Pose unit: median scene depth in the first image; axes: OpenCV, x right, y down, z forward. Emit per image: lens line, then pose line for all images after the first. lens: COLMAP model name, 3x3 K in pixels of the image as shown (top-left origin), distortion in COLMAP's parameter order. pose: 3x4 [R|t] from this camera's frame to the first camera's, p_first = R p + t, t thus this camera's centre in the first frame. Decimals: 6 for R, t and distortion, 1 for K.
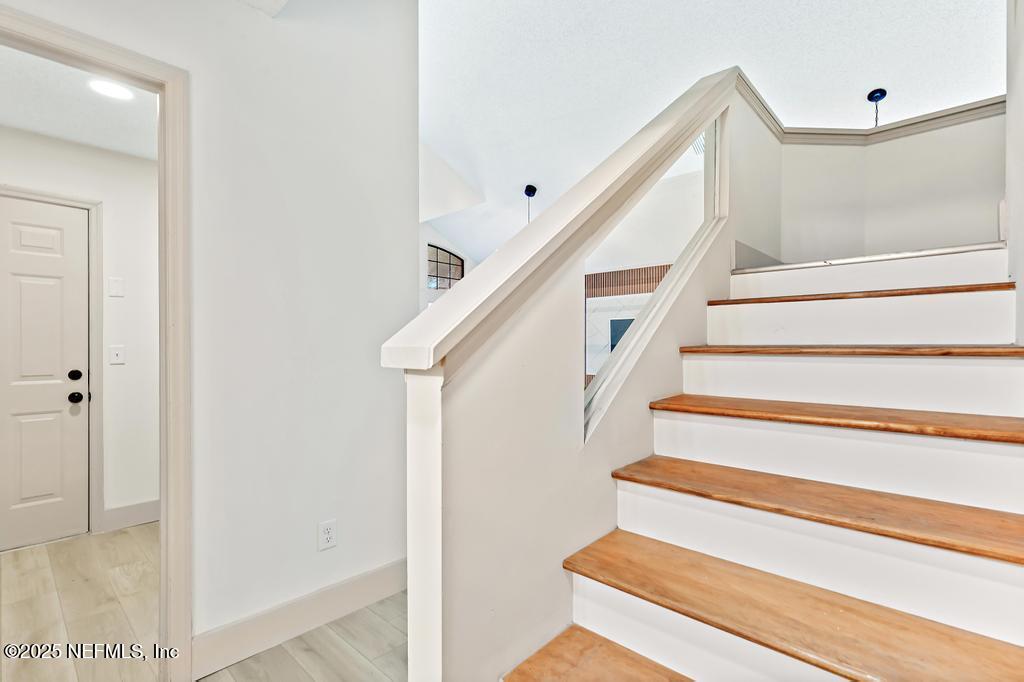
lens RADIAL K [[467.9, 0, 512.9], [0, 467.9, 346.4], [0, 0, 1]] dist [0.010098, -0.003131]
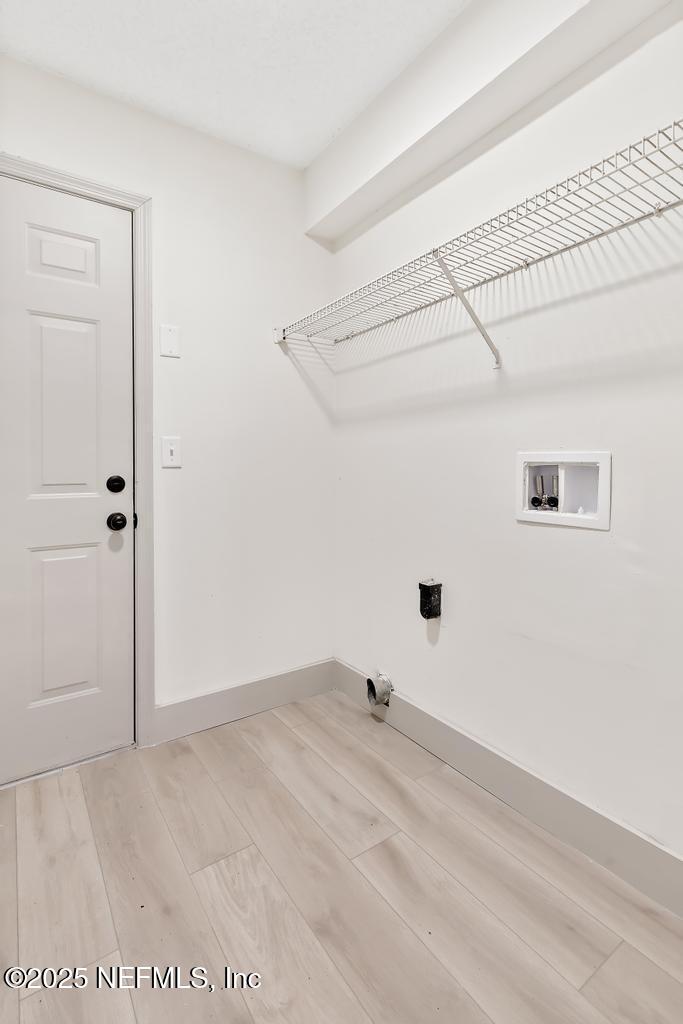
lens RADIAL K [[467.9, 0, 341.5], [0, 467.9, 469.9], [0, 0, 1]] dist [0.010098, -0.003131]
pose [[0.978584, 0.005503, -0.205773, -0.533165], [-0.003565, 0.999946, 0.009786, 0.036158], [0.205816, -0.008843, 0.978551, 0.480836]]
